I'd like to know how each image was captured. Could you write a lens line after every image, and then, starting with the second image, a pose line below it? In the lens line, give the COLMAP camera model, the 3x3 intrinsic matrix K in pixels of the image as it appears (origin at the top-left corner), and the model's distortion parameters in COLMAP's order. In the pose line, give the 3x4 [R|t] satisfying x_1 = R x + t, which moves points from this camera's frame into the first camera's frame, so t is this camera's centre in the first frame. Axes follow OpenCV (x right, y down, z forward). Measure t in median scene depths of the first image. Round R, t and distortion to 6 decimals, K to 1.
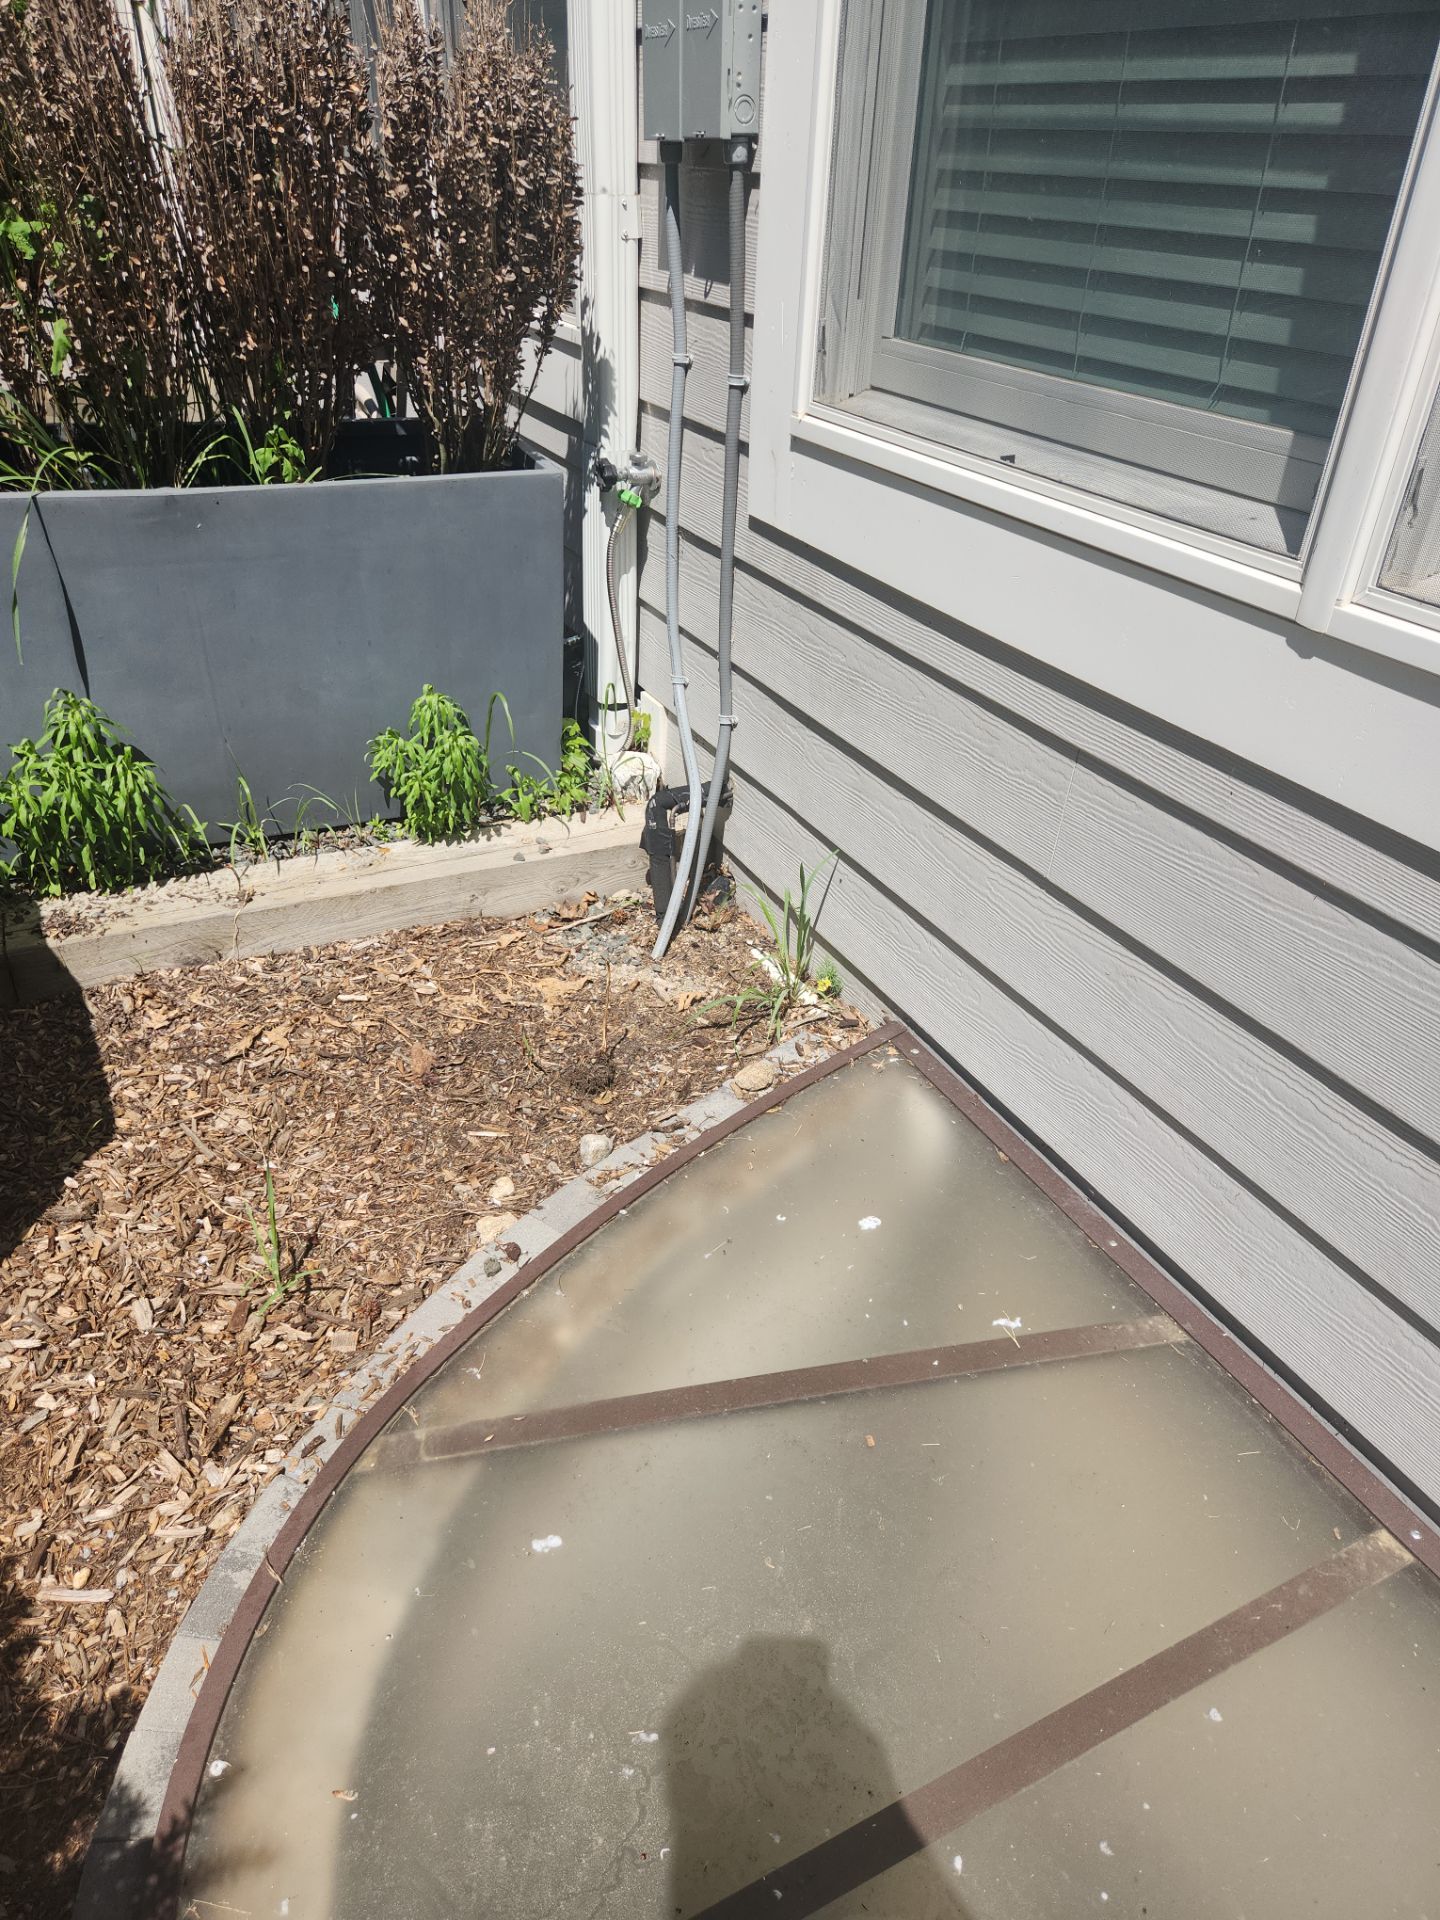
lens RADIAL K [[1280.8, 0, 723.9], [0, 1280.8, 1004.5], [0, 0, 1]] dist [0.007674, -0.032193]
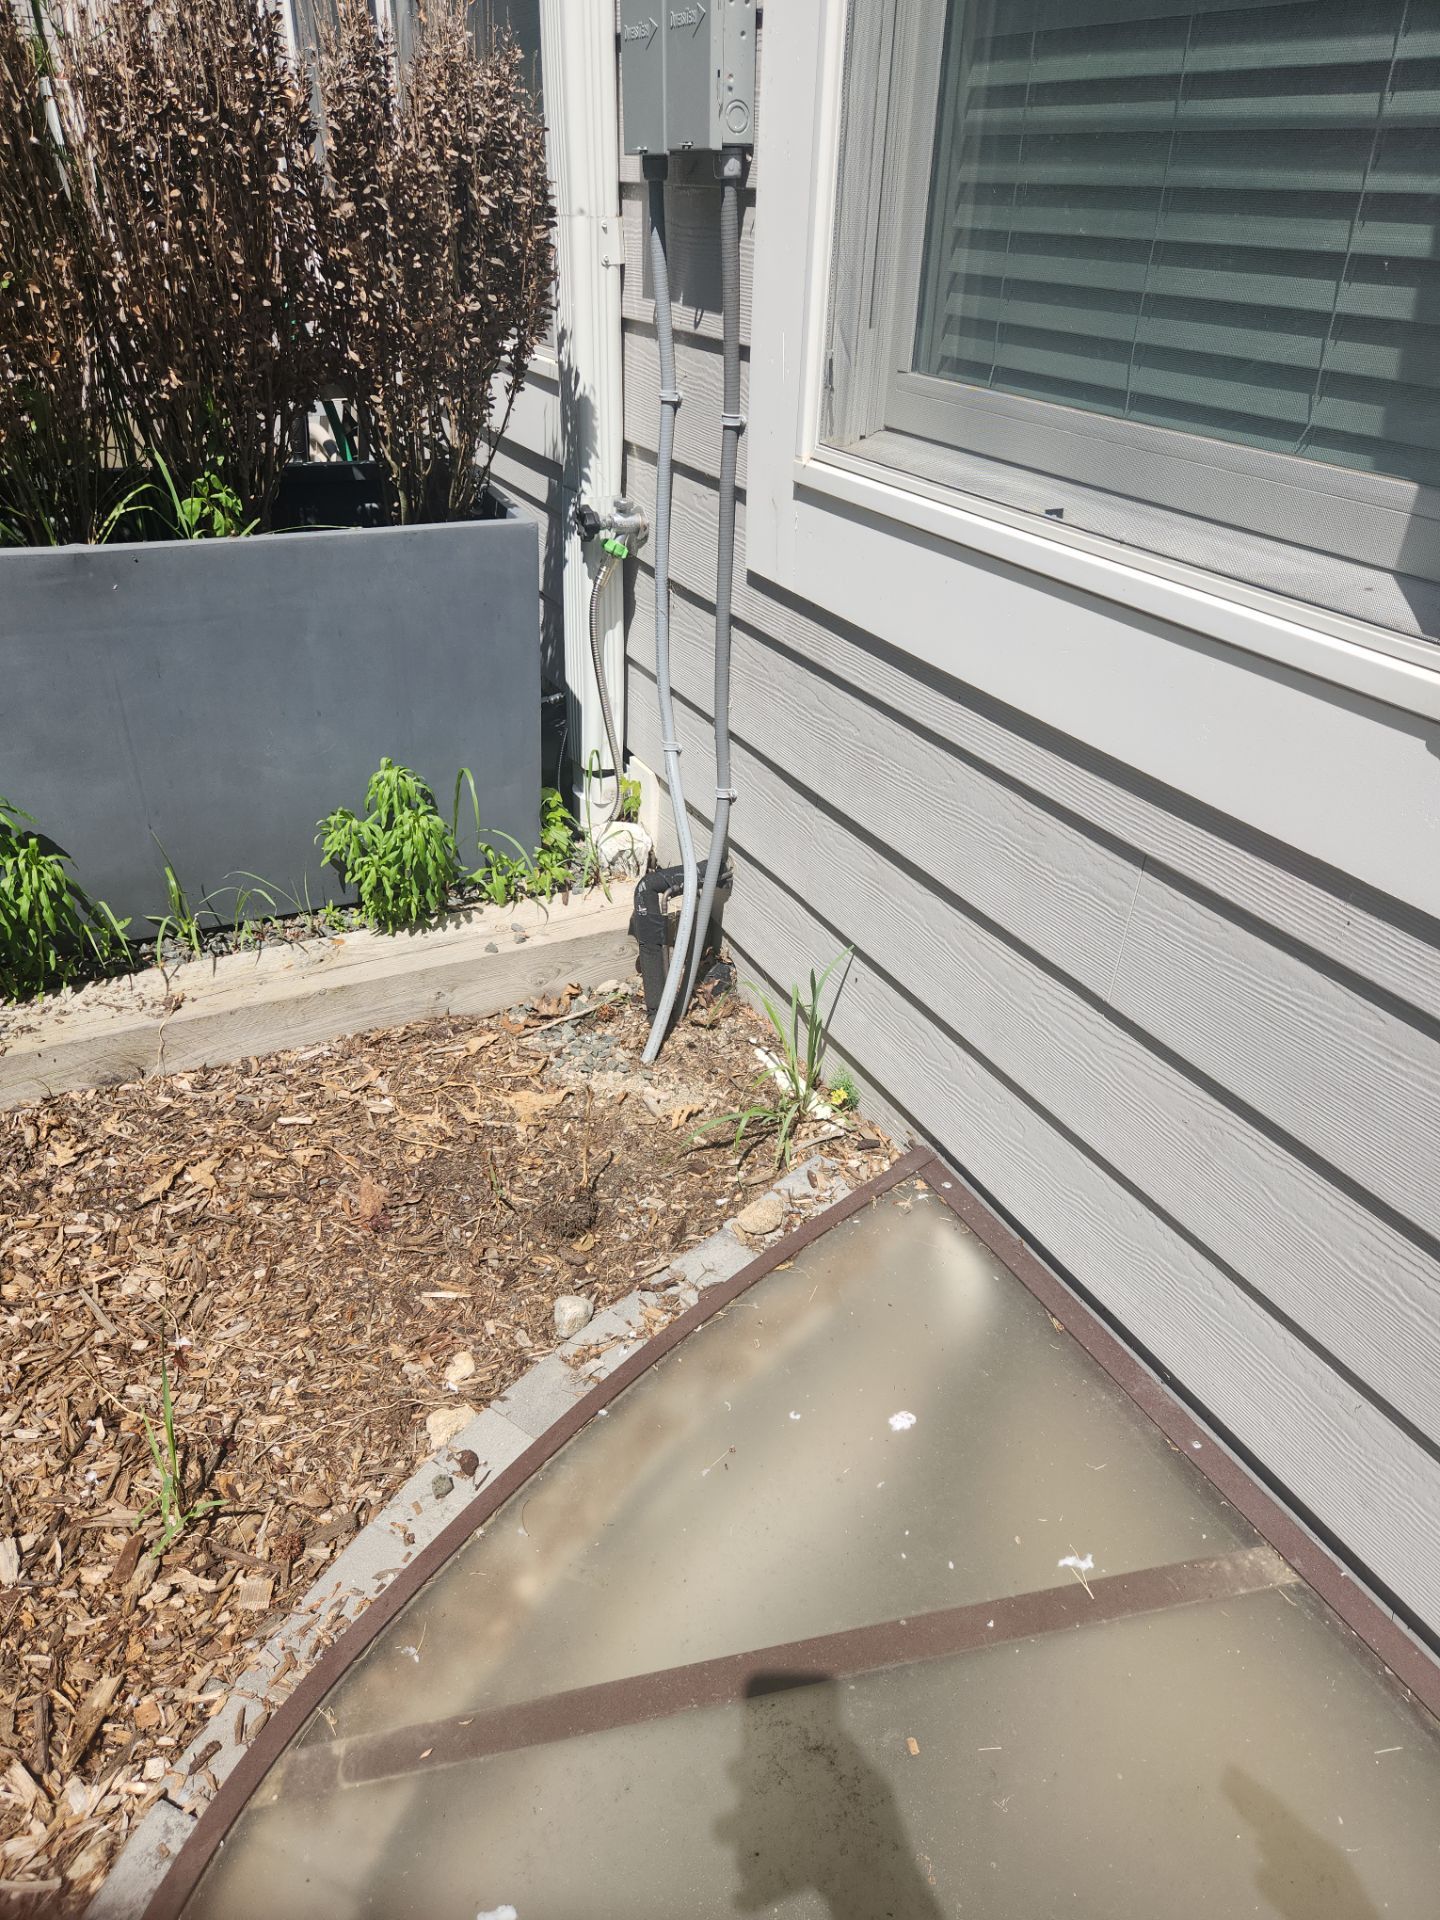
lens RADIAL K [[1263.9, 0, 744.4], [0, 1263.9, 961.6], [0, 0, 1]] dist [-0.001672, -0.022839]
pose [[0.999872, -0.009531, 0.012845, 0.003983], [0.010083, 0.998996, -0.043644, -0.076938], [-0.012417, 0.043768, 0.998965, 0.148593]]
